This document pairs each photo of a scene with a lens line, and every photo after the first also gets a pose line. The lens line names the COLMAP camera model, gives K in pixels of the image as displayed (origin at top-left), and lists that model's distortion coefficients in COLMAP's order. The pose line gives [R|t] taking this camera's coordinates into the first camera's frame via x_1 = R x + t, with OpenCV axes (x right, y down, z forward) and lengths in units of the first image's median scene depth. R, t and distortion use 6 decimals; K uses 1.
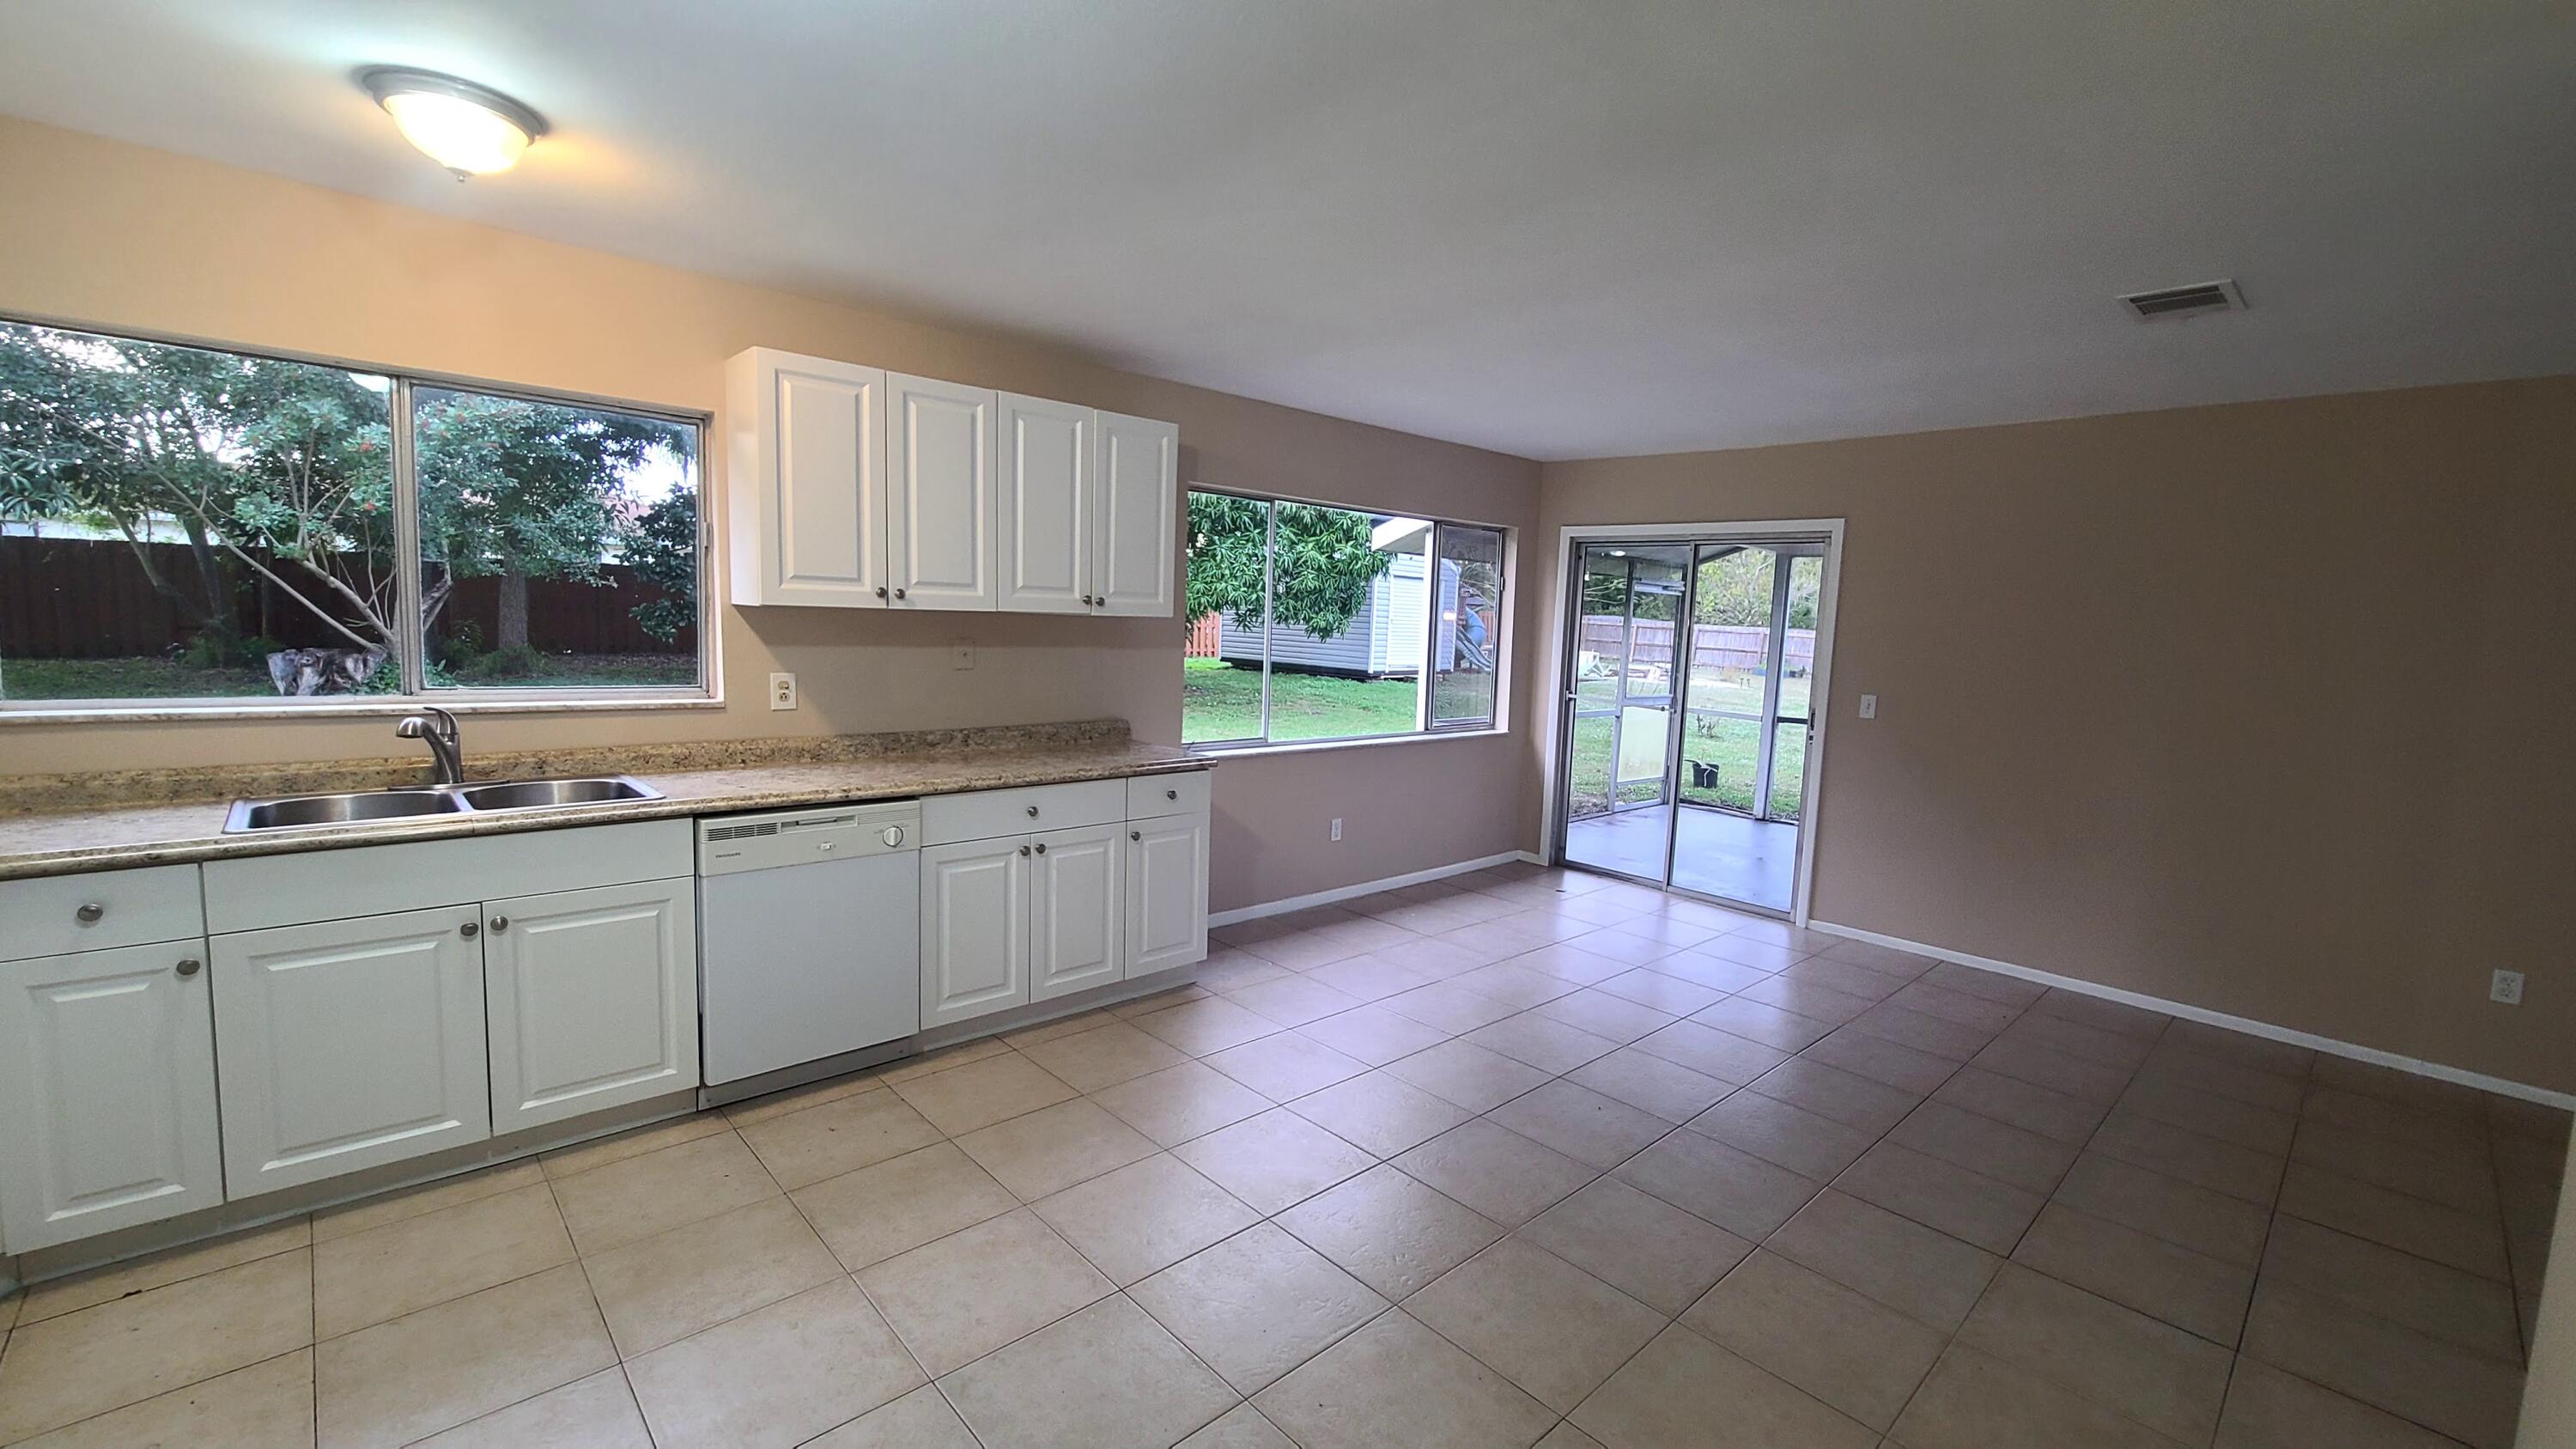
lens RADIAL K [[1050.4, 0, 1303.5], [0, 1050.4, 725.1], [0, 0, 1]] dist [0.002558, 0.000058]
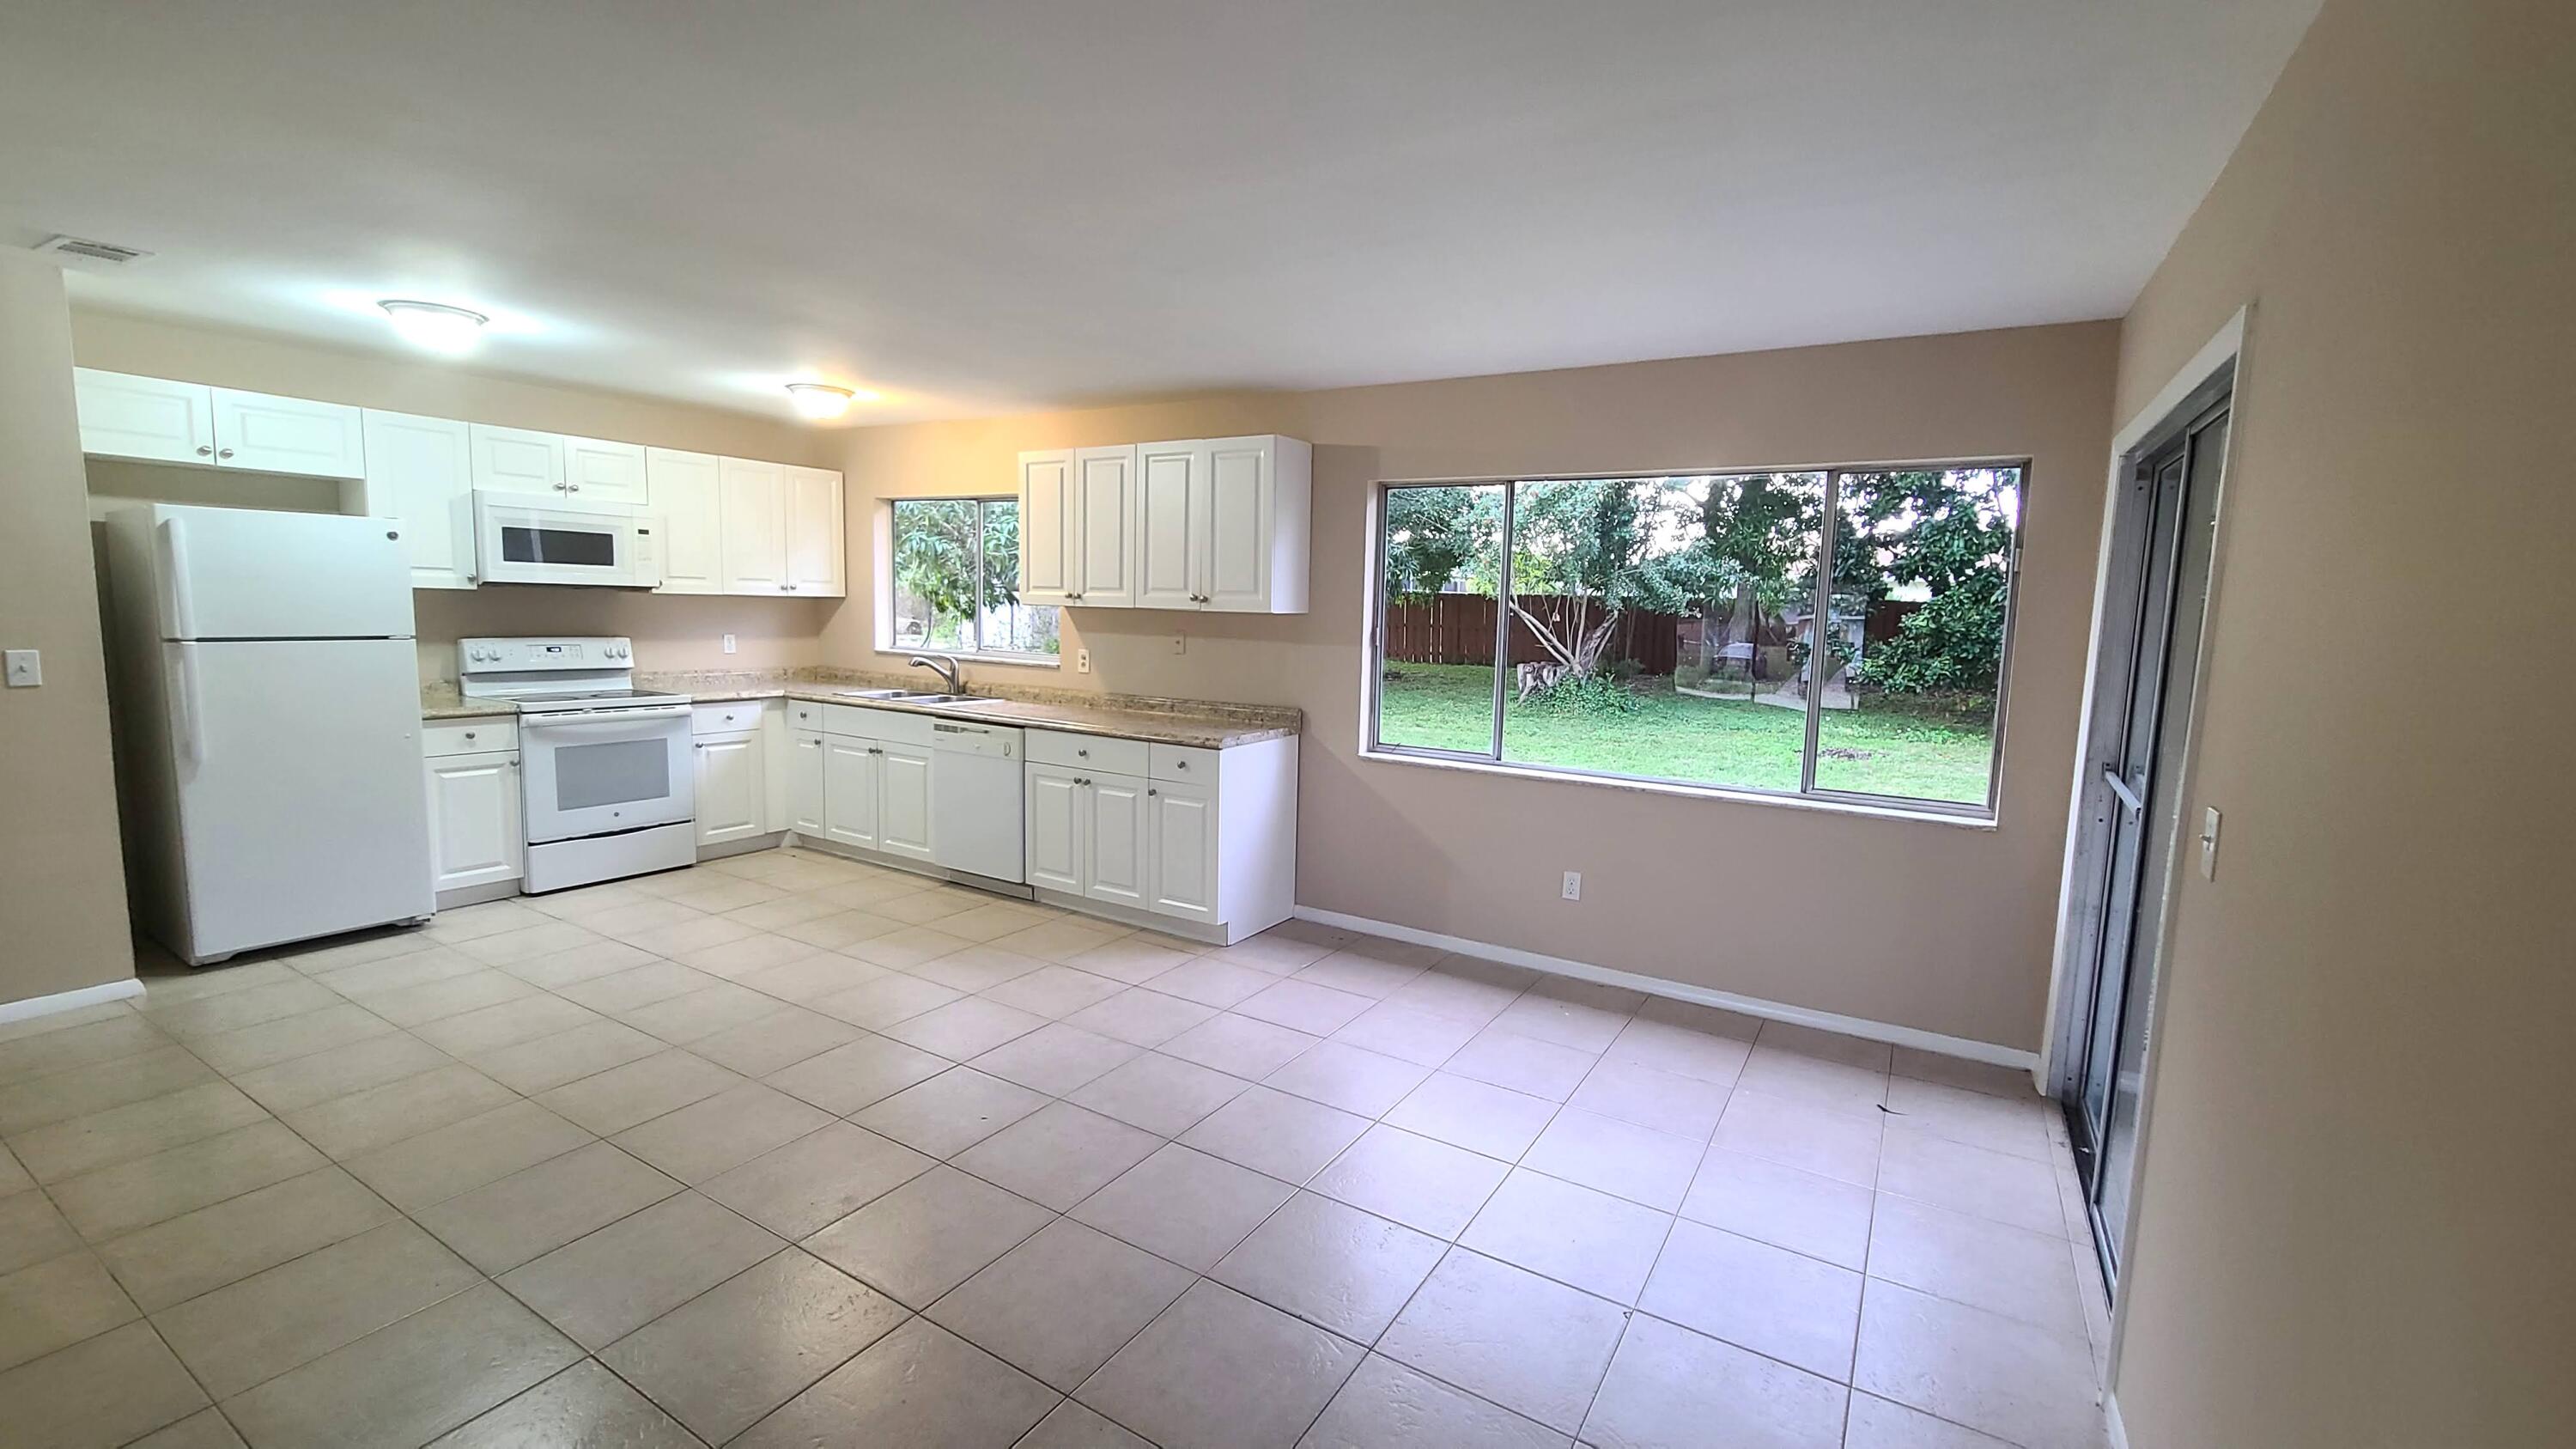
lens RADIAL K [[1050.4, 0, 1311.2], [0, 1050.4, 726.6], [0, 0, 1]] dist [0.002558, 0.000058]
pose [[0.282643, 0.082581, -0.955664, 1.039947], [-0.121017, 0.991397, 0.049877, -0.051070], [0.951561, 0.101554, 0.290205, 0.821236]]
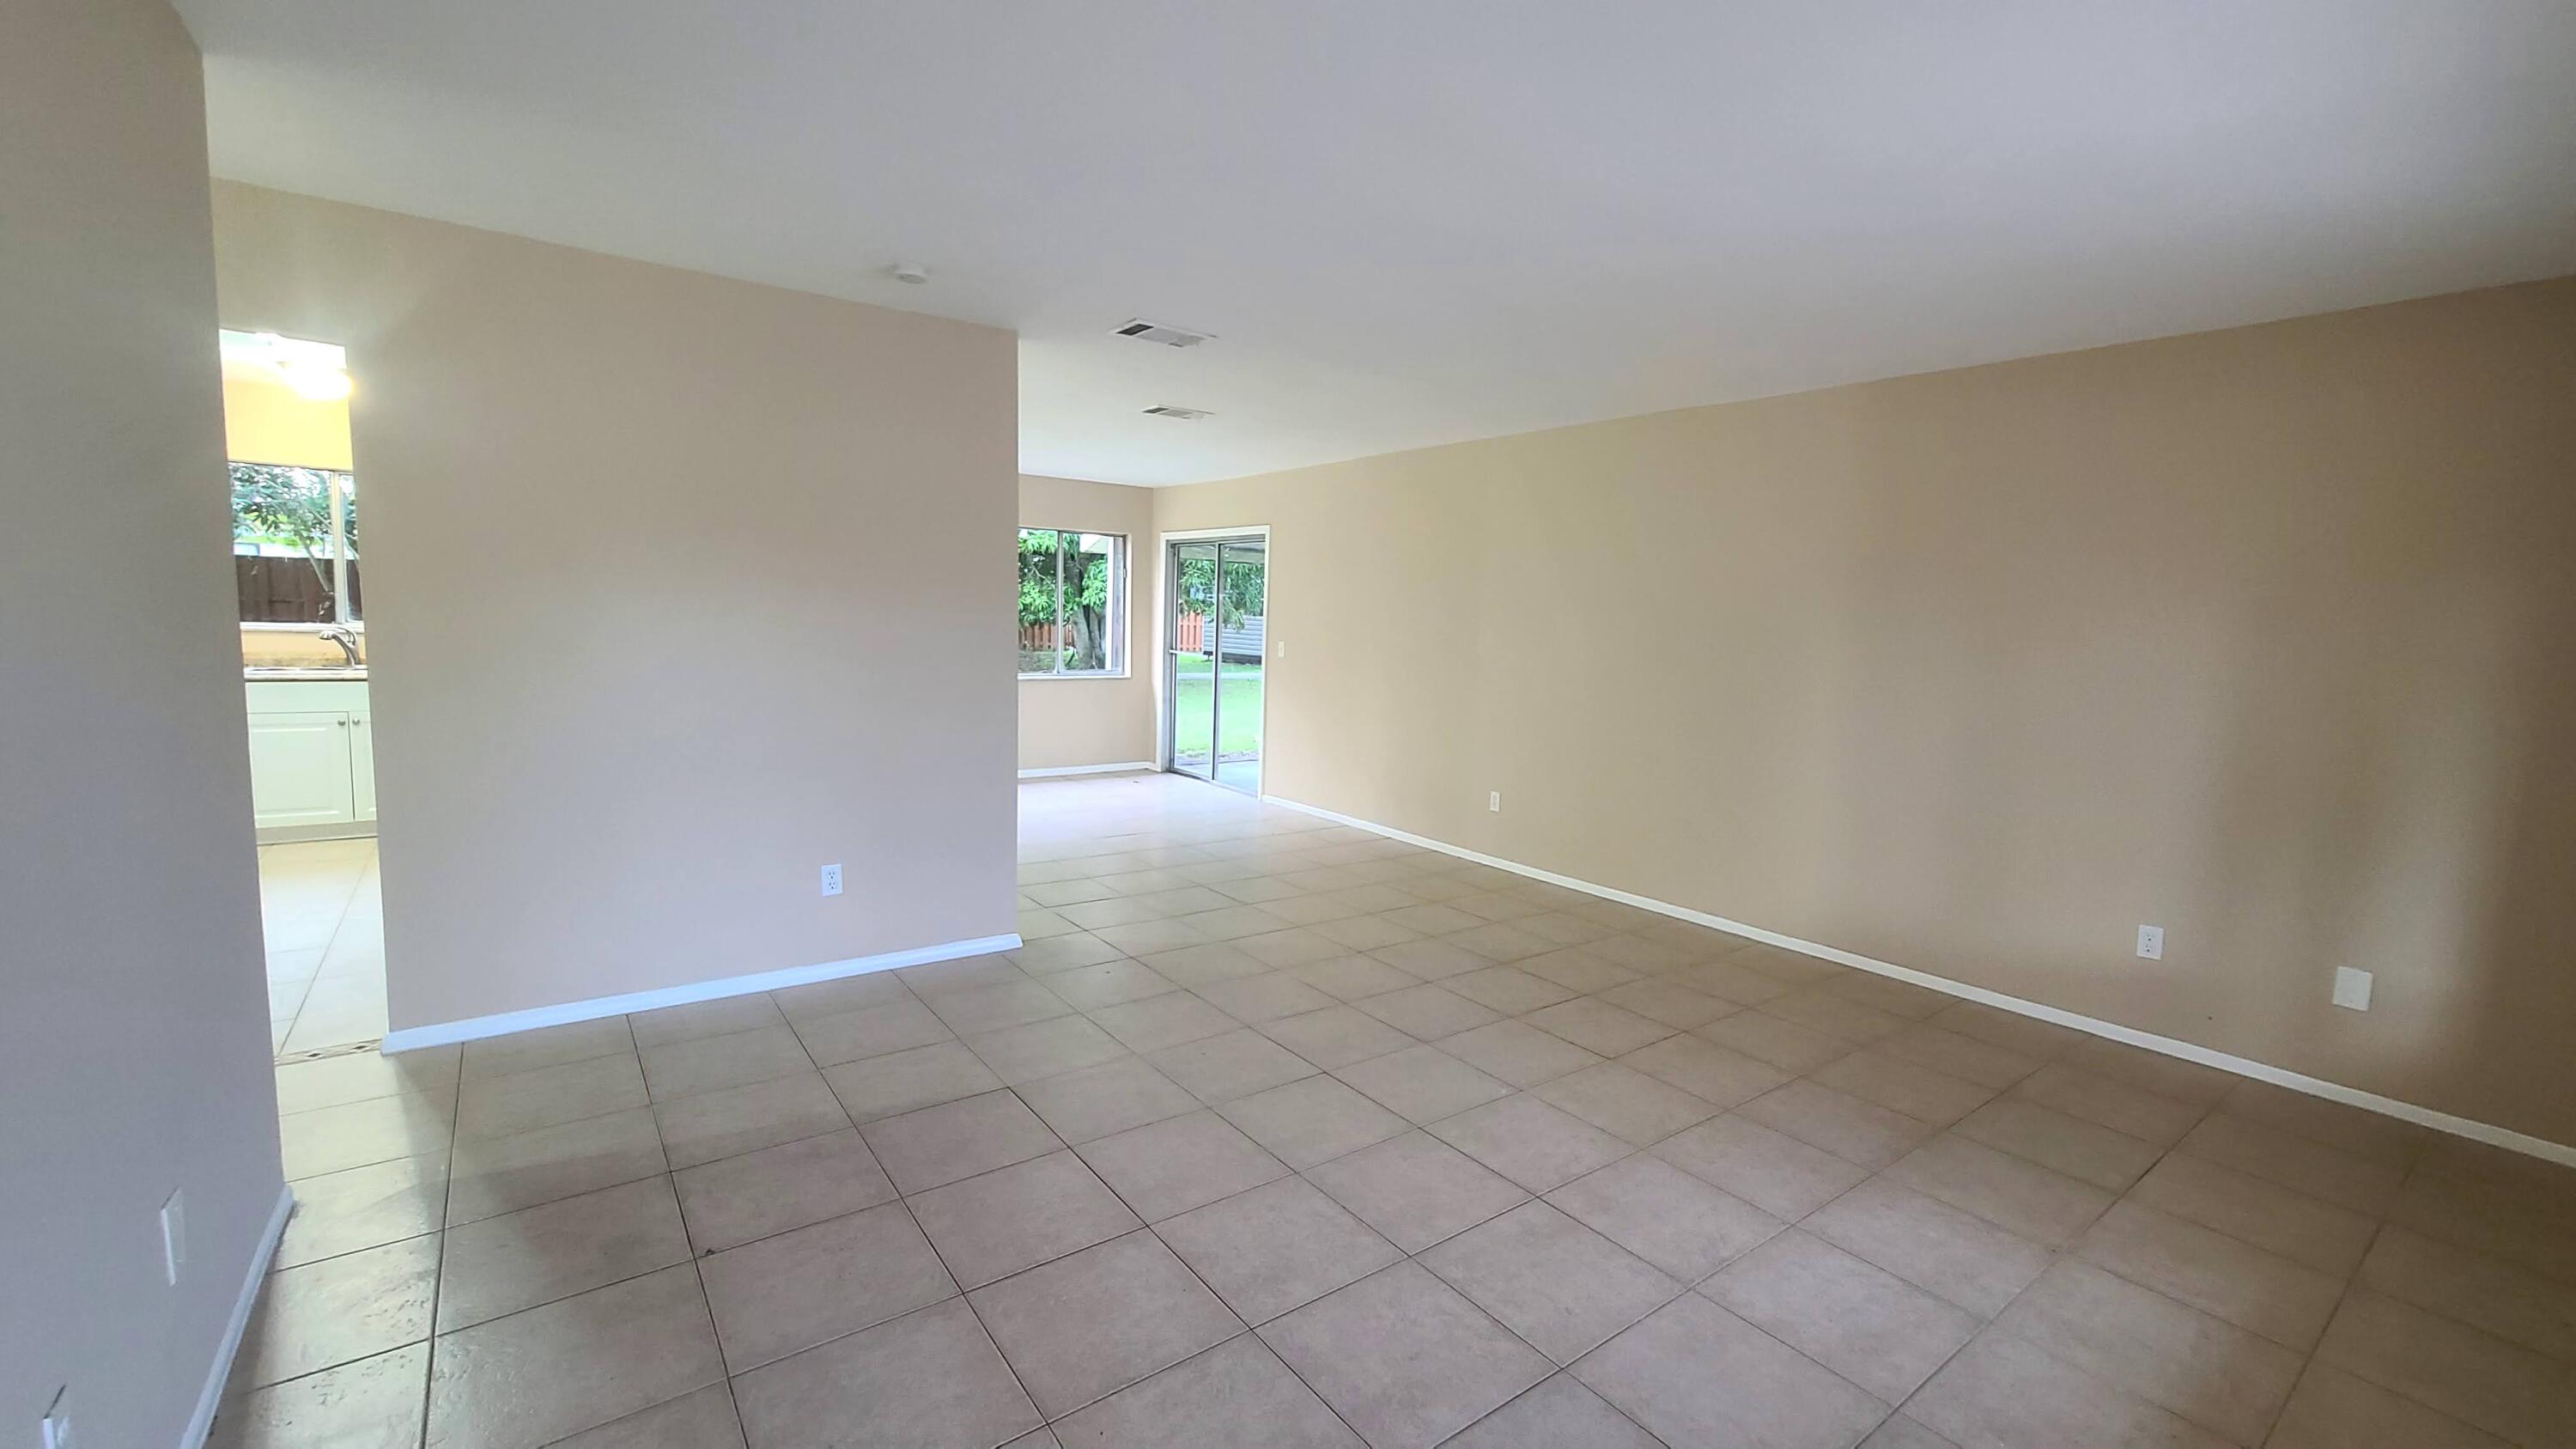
lens RADIAL K [[1050.4, 0, 1298.0], [0, 1050.4, 720.0], [0, 0, 1]] dist [0.002558, 0.000058]
pose [[0.994663, 0.004117, -0.103092, 0.993647], [-0.005068, 0.999947, -0.008972, 0.134604], [0.103050, 0.009447, 0.994631, -0.691163]]
